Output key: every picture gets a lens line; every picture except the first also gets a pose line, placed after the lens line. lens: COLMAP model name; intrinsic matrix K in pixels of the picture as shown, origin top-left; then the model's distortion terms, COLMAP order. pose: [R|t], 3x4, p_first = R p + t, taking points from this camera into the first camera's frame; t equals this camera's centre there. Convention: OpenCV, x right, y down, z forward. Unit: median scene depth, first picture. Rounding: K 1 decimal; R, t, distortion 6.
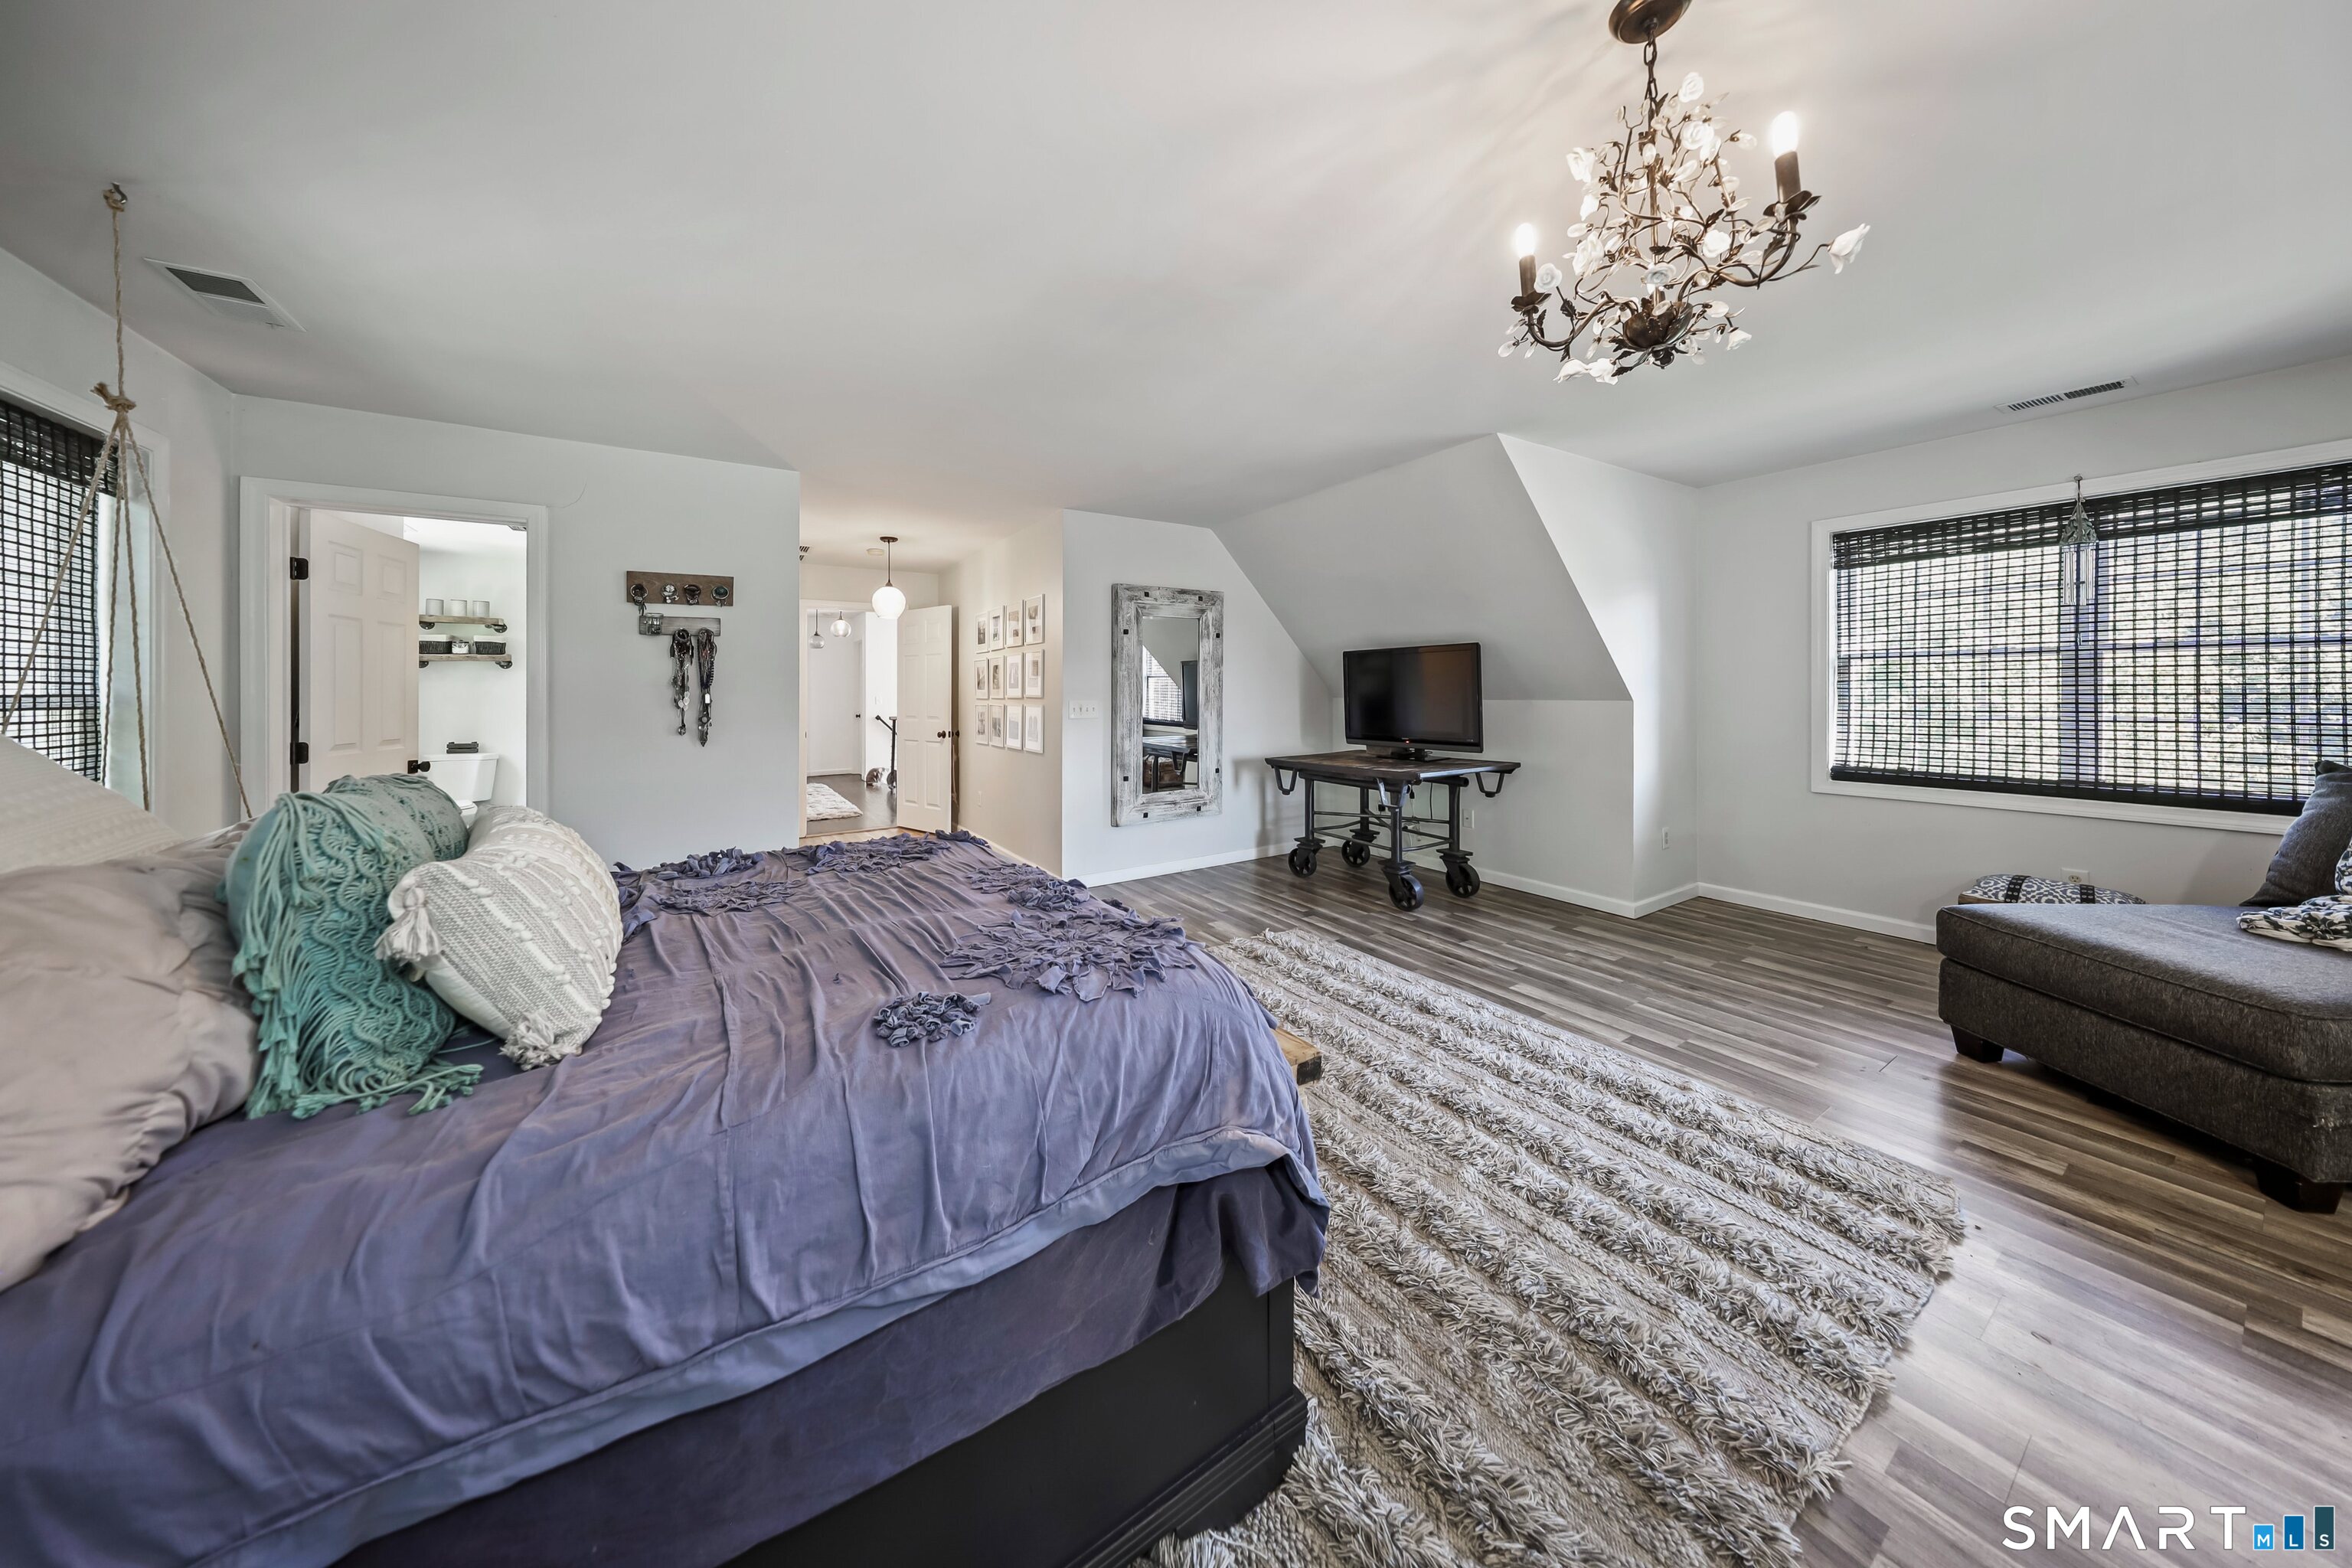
lens RADIAL K [[687.0, 0, 1223.8], [0, 687.0, 695.0], [0, 0, 1]] dist [-0.001507, -0.000068]
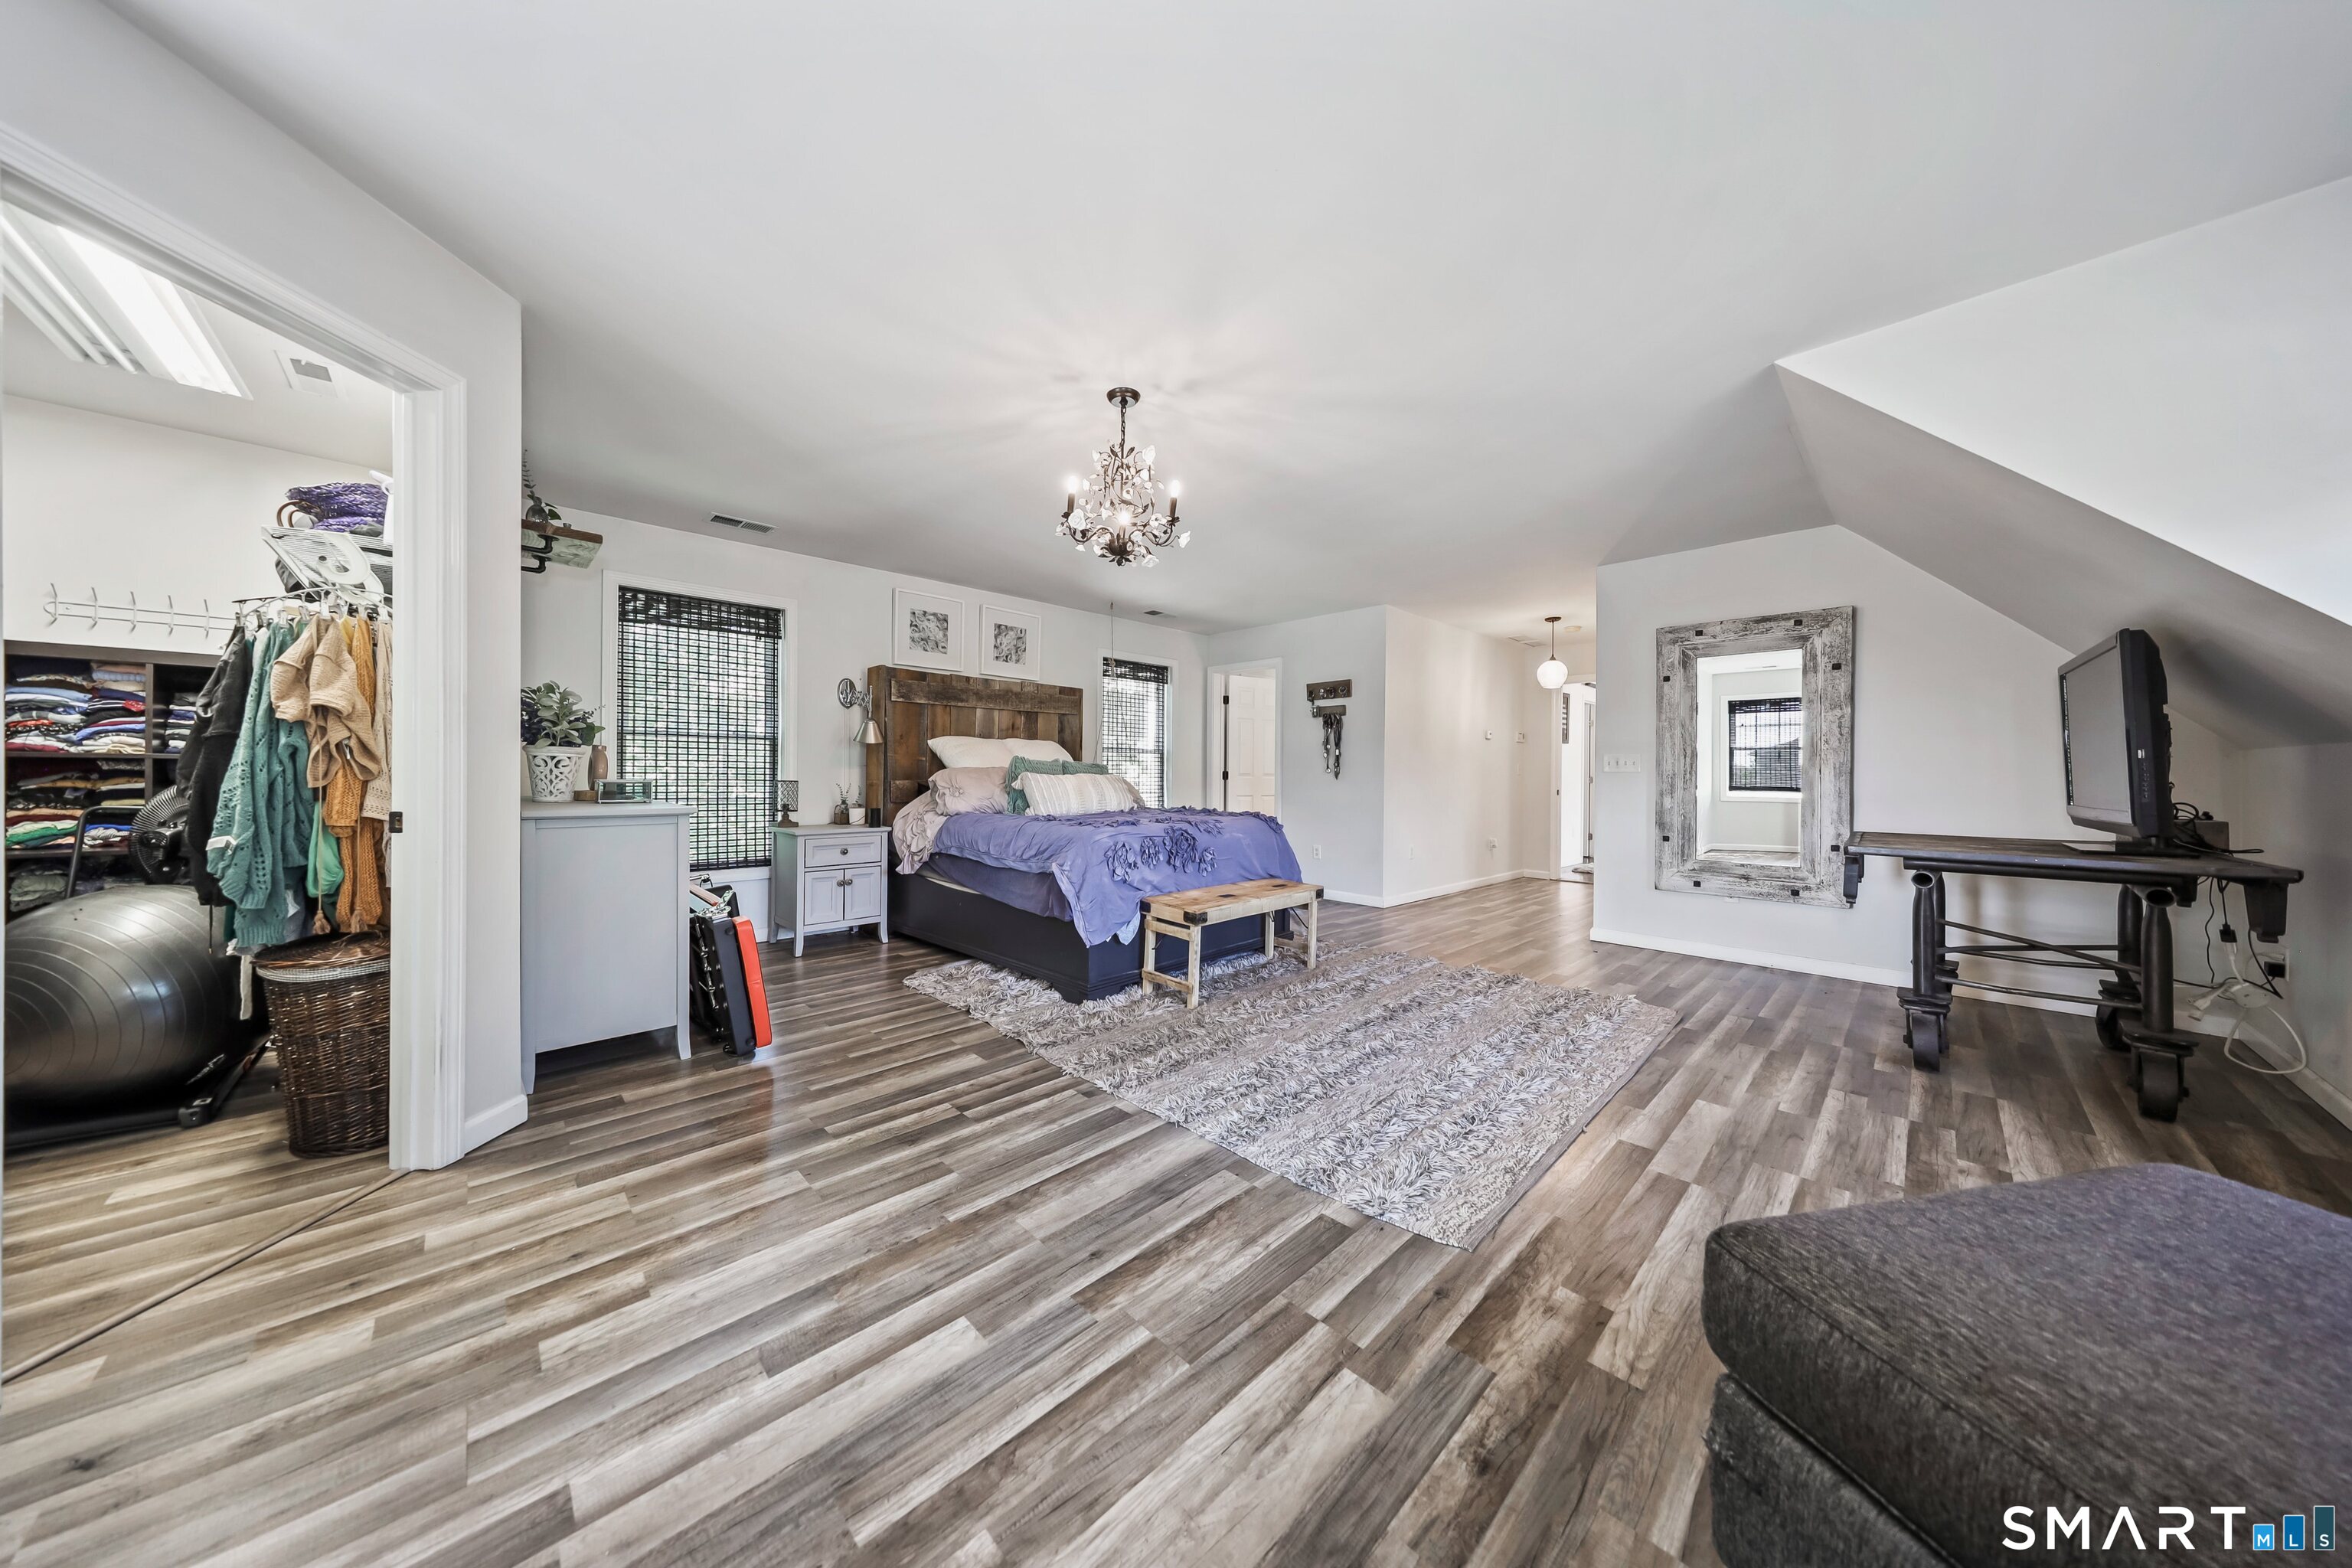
lens RADIAL K [[736.7, 0, 1176.0], [0, 736.7, 784.0], [0, 0, 1]] dist [0.000015, 0.000009]
pose [[0.199272, 0.025975, -0.979600, 0.999599], [-0.012284, 0.999636, 0.024007, 0.047811], [0.979867, 0.007249, 0.199519, 0.223990]]
